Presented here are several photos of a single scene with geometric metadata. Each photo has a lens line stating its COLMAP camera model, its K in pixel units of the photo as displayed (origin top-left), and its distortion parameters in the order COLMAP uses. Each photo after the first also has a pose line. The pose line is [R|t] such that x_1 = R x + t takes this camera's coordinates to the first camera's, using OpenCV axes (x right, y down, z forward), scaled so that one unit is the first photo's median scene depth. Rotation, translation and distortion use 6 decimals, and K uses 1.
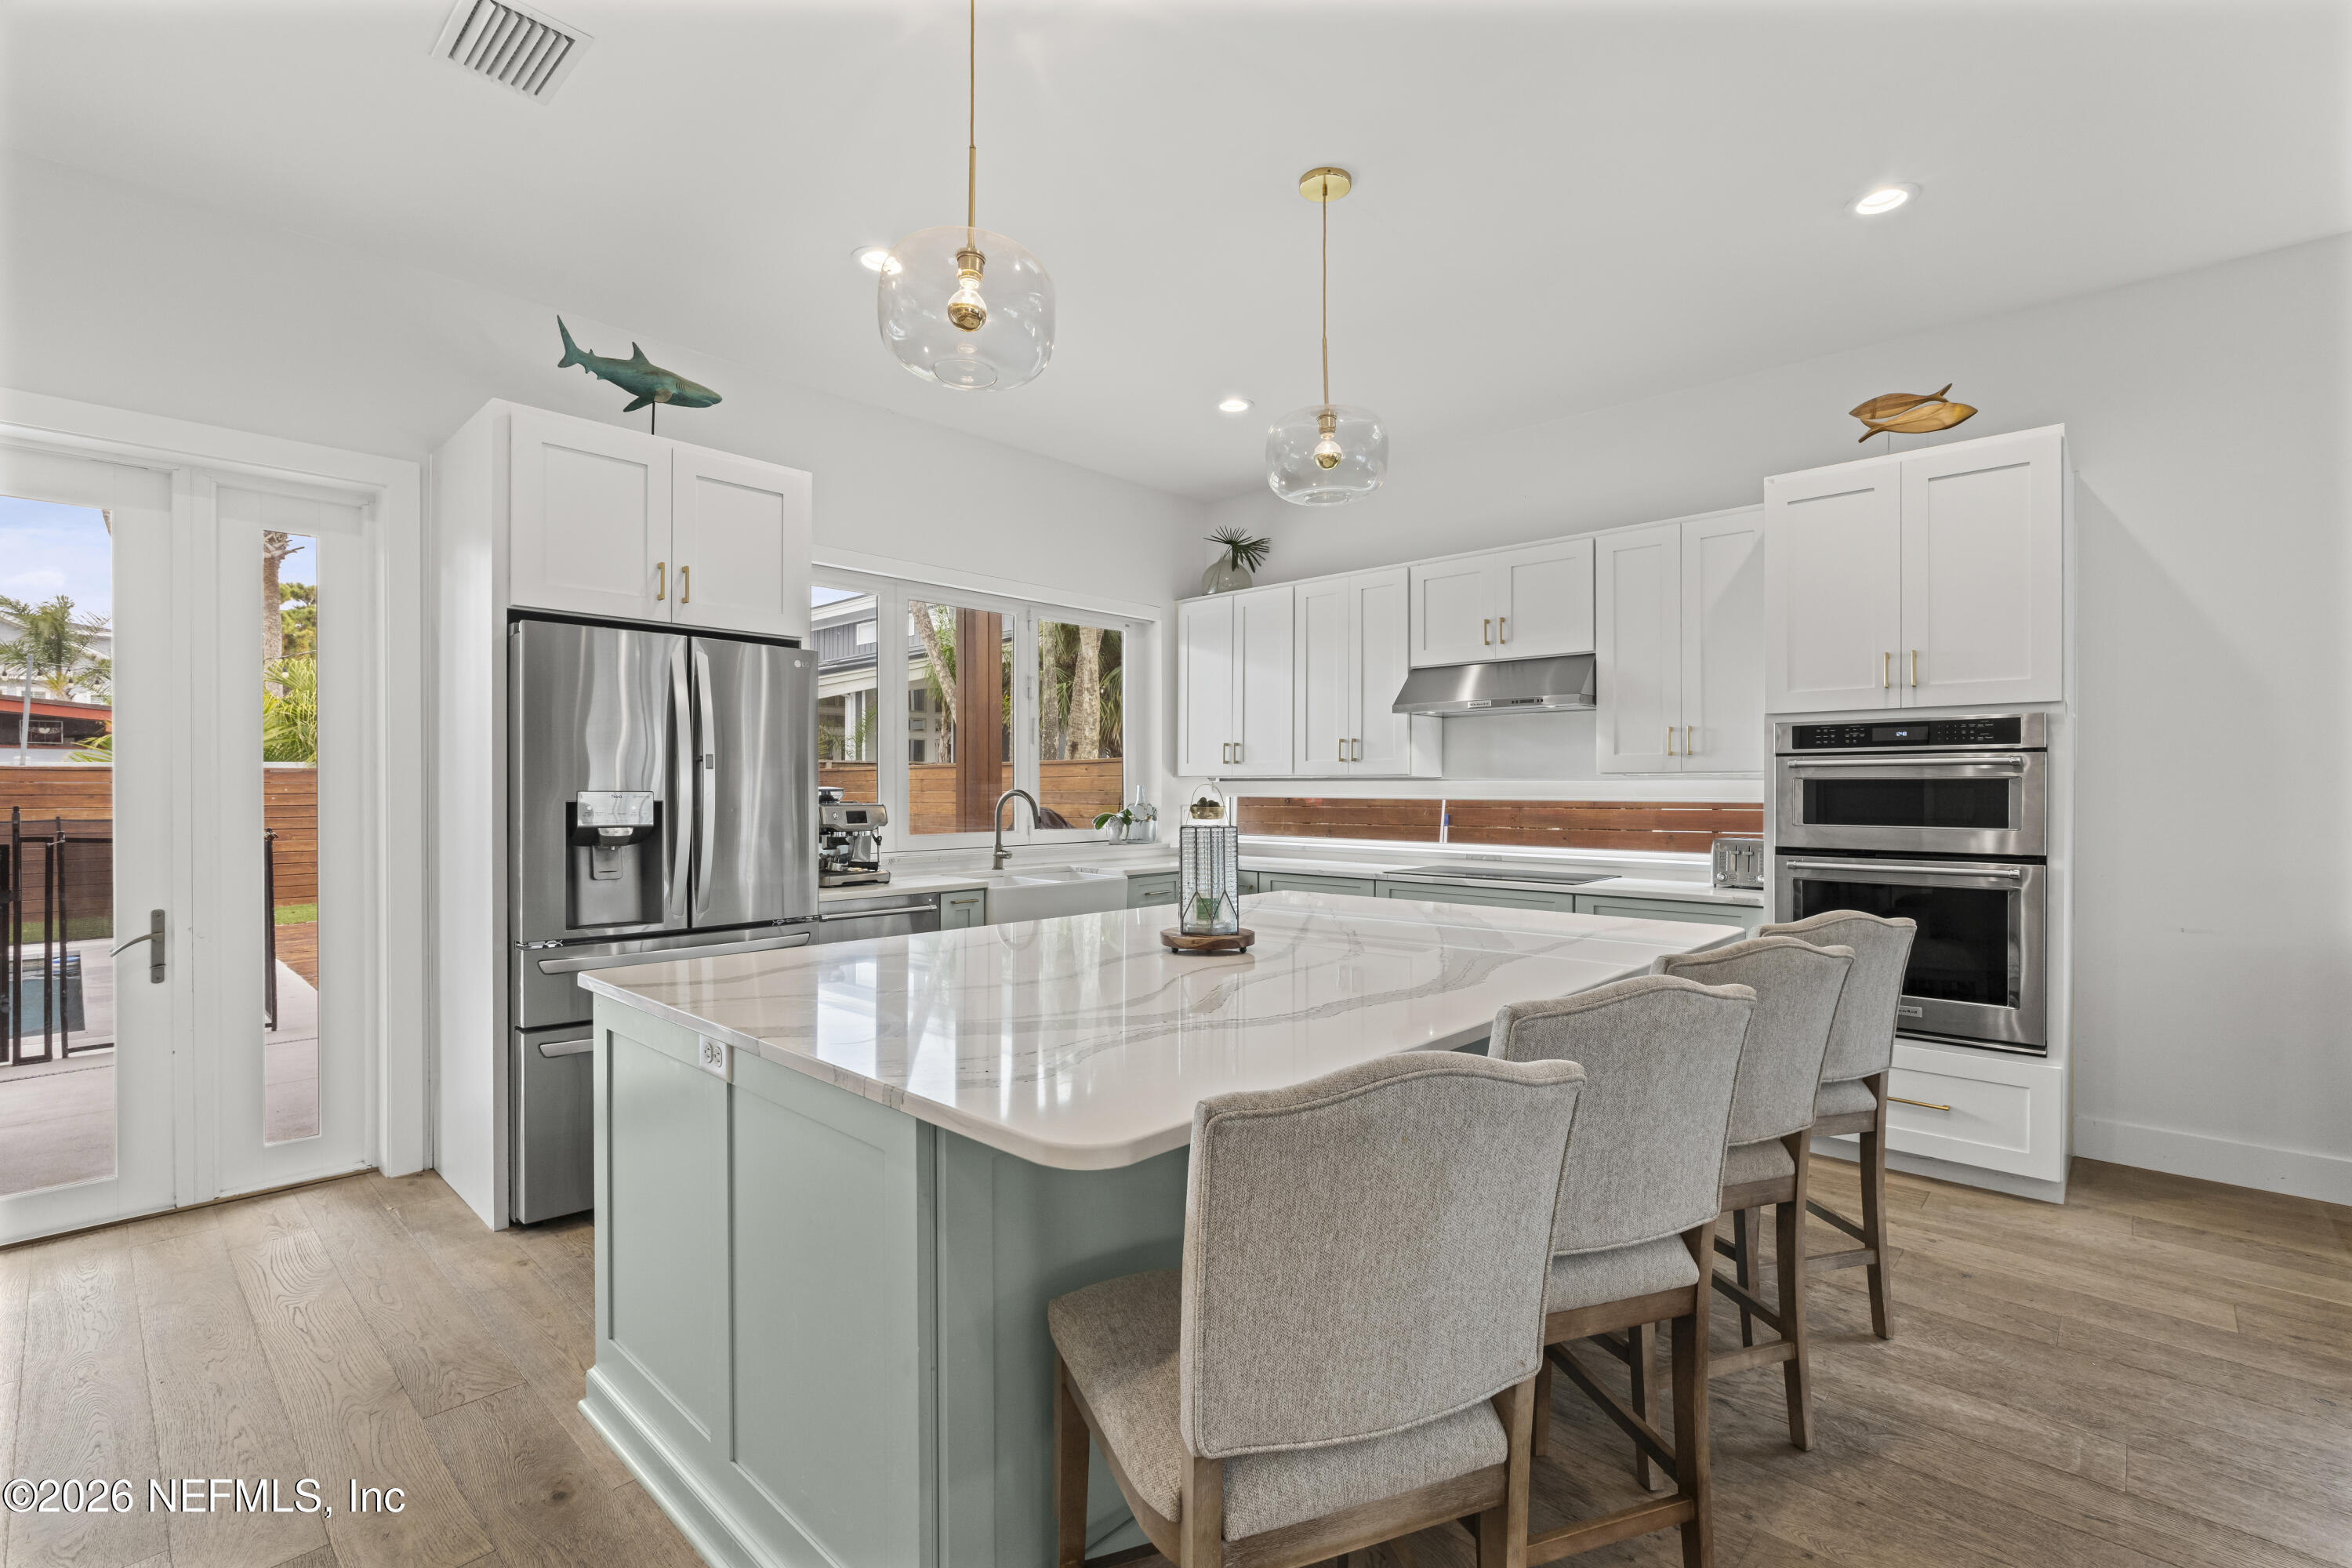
lens RADIAL K [[1041.1, 0, 1180.5], [0, 1041.1, 798.8], [0, 0, 1]] dist [-0.012675, 0.000648]
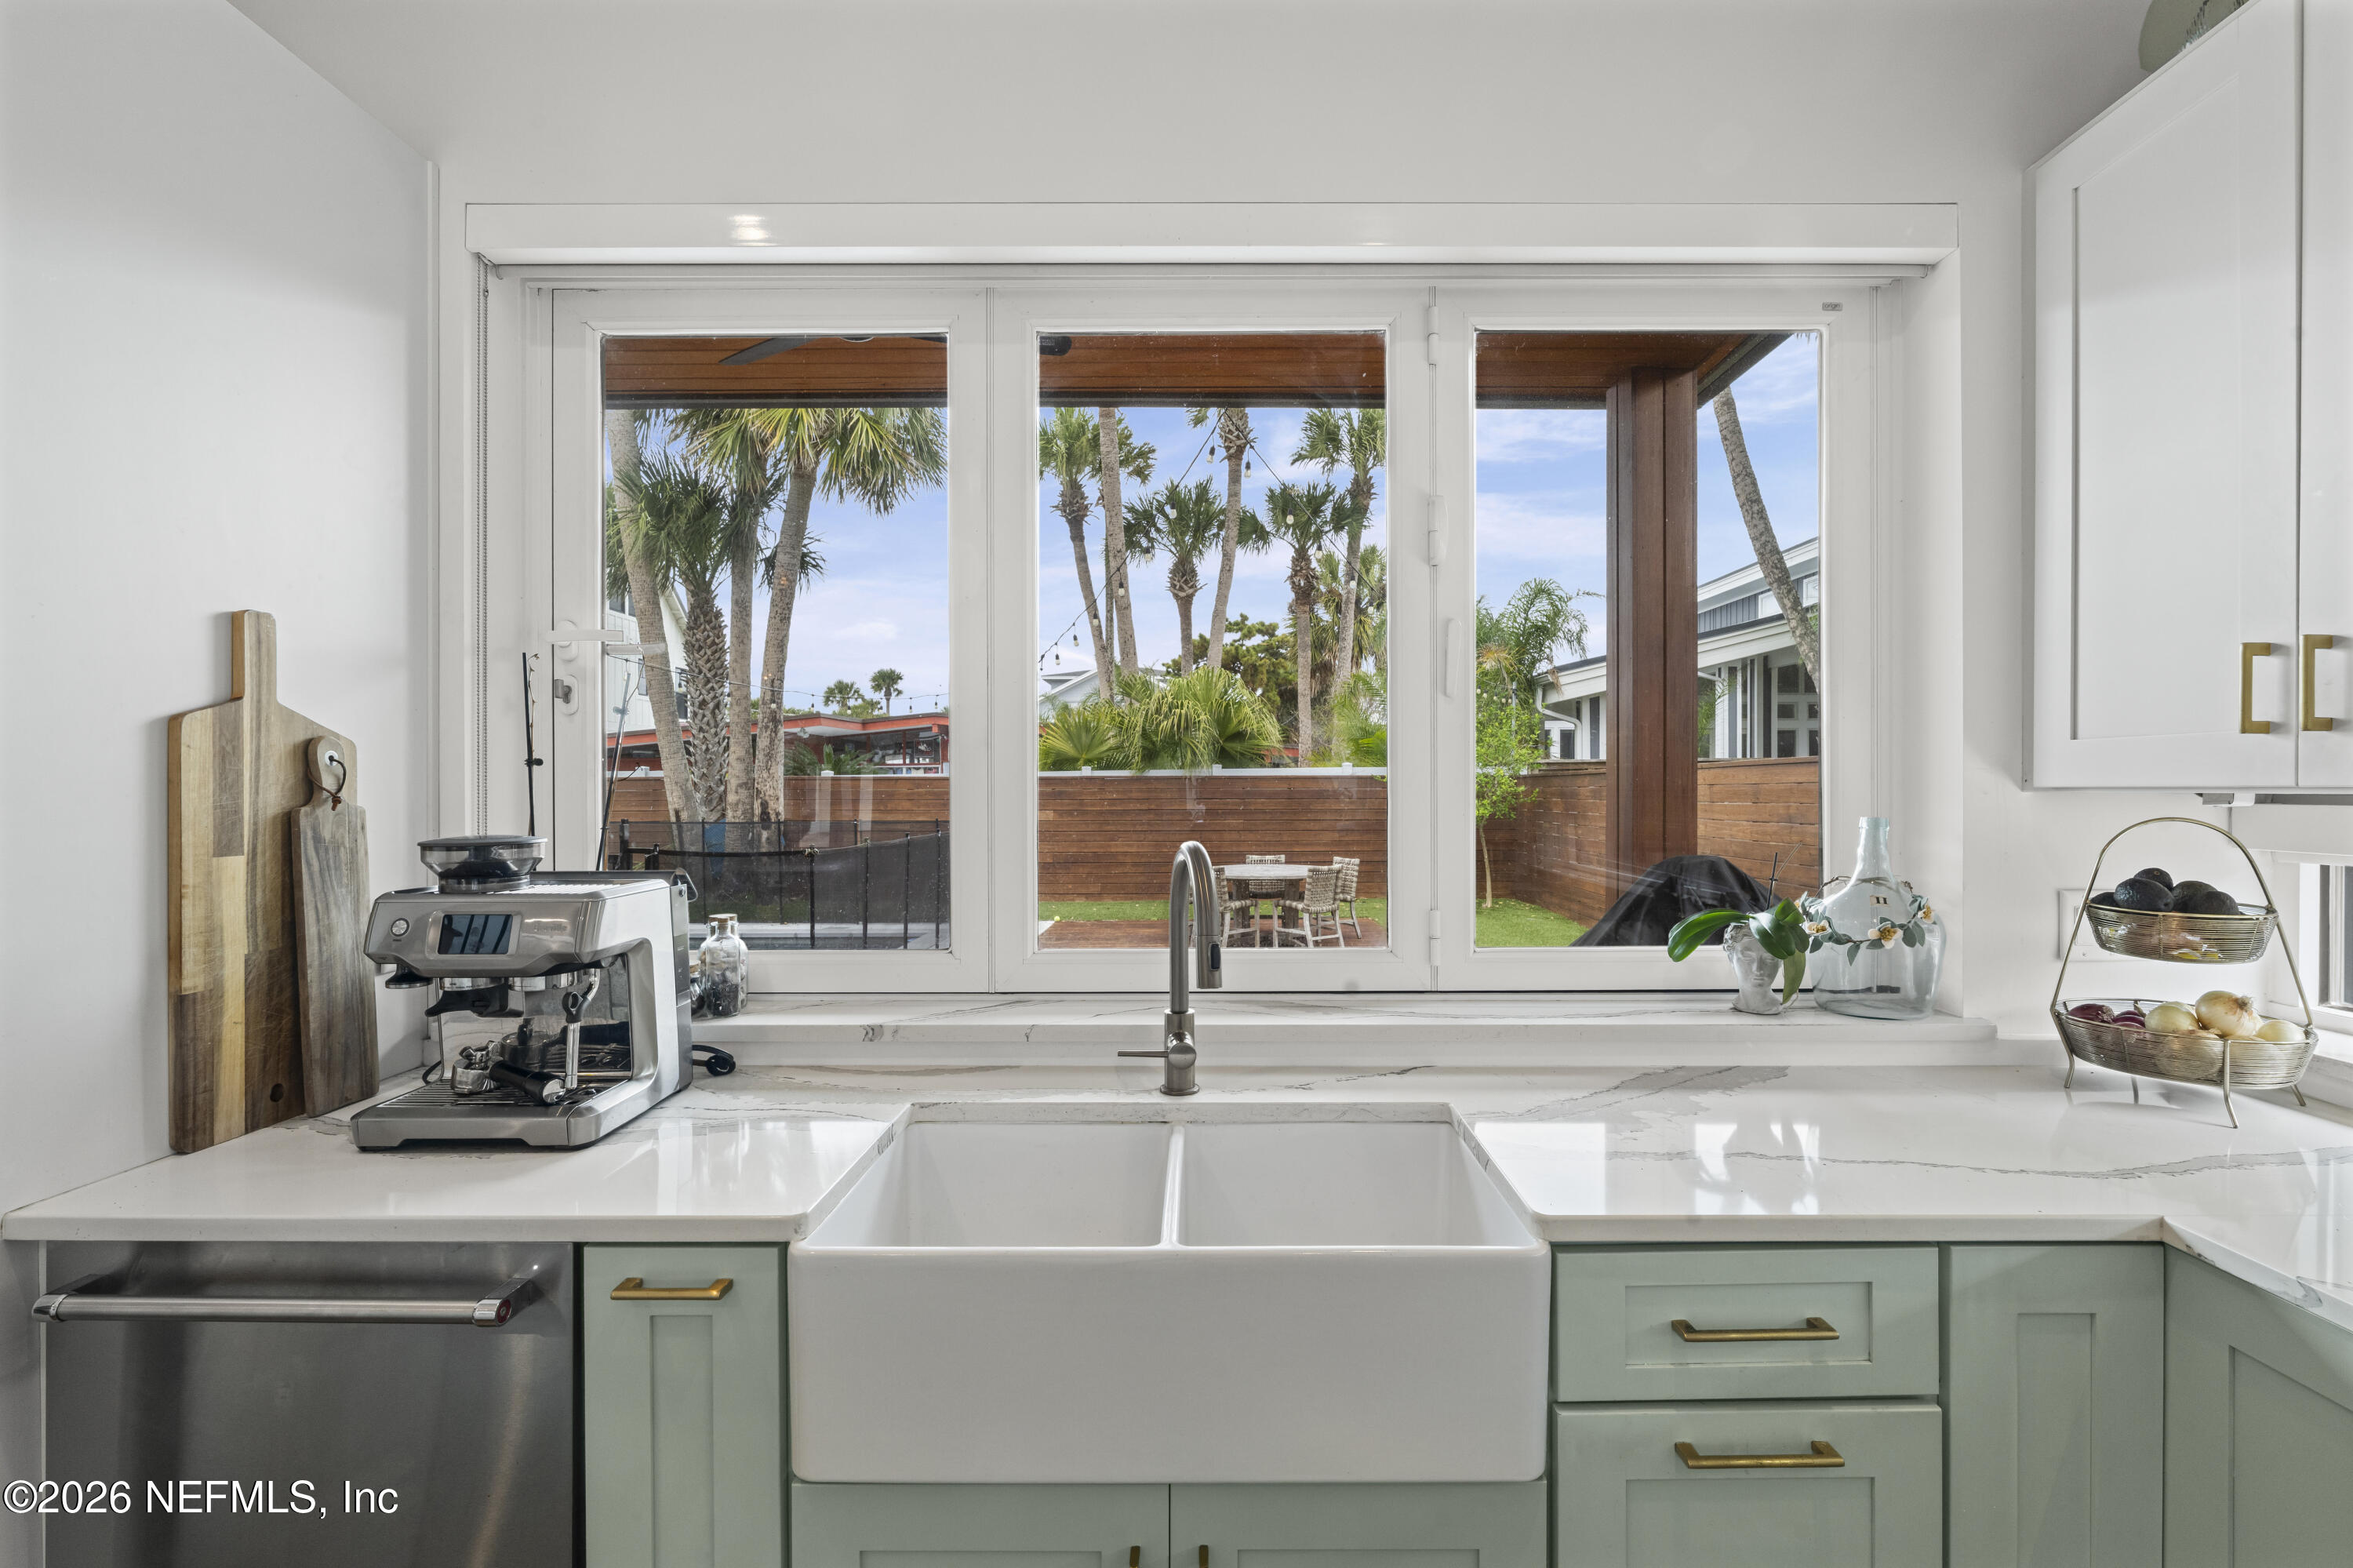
lens RADIAL K [[1041.6, 0, 1199.2], [0, 1041.6, 798.1], [0, 0, 1]] dist [-0.012675, 0.000648]
pose [[0.674728, 0.004221, -0.738054, 0.072355], [-0.005050, 0.999987, 0.001103, -0.025740], [0.738049, 0.002983, 0.674741, 0.931076]]
